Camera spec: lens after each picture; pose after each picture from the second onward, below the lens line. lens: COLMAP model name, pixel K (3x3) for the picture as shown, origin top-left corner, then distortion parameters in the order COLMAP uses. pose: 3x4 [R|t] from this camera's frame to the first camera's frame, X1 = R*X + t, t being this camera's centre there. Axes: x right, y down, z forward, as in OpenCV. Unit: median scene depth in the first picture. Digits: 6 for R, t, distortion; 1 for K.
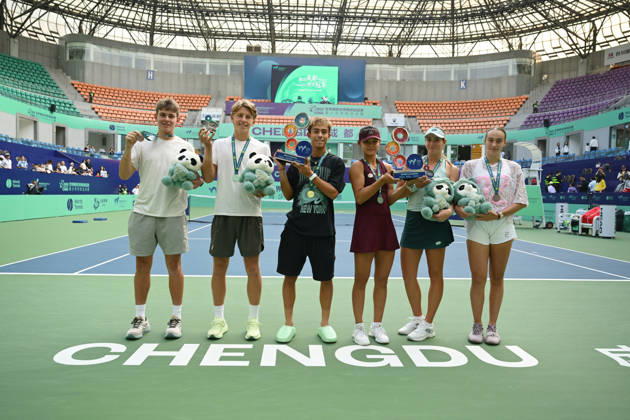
lens RADIAL K [[472.4, 0, 315.0], [0, 472.4, 210.0], [0, 0, 1]] dist [-0.002265, -0.000214]
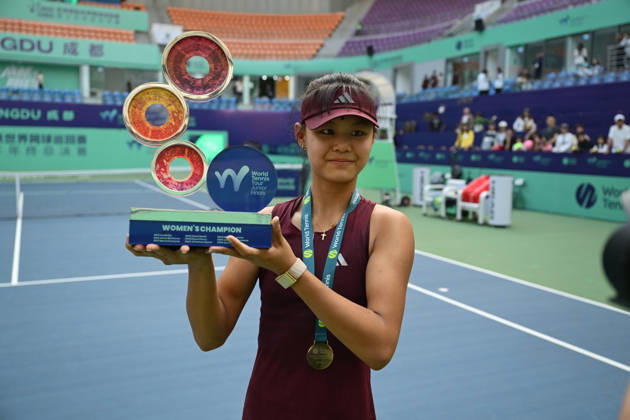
lens RADIAL K [[599.1, 0, 314.0], [0, 599.1, 220.6], [0, 0, 1]] dist [0.005514, 0.004303]
pose [[0.923575, -0.051816, 0.379901, 0.027644], [0.013055, 0.994501, 0.103907, -0.014464], [-0.383196, -0.091006, 0.919173, 0.132034]]
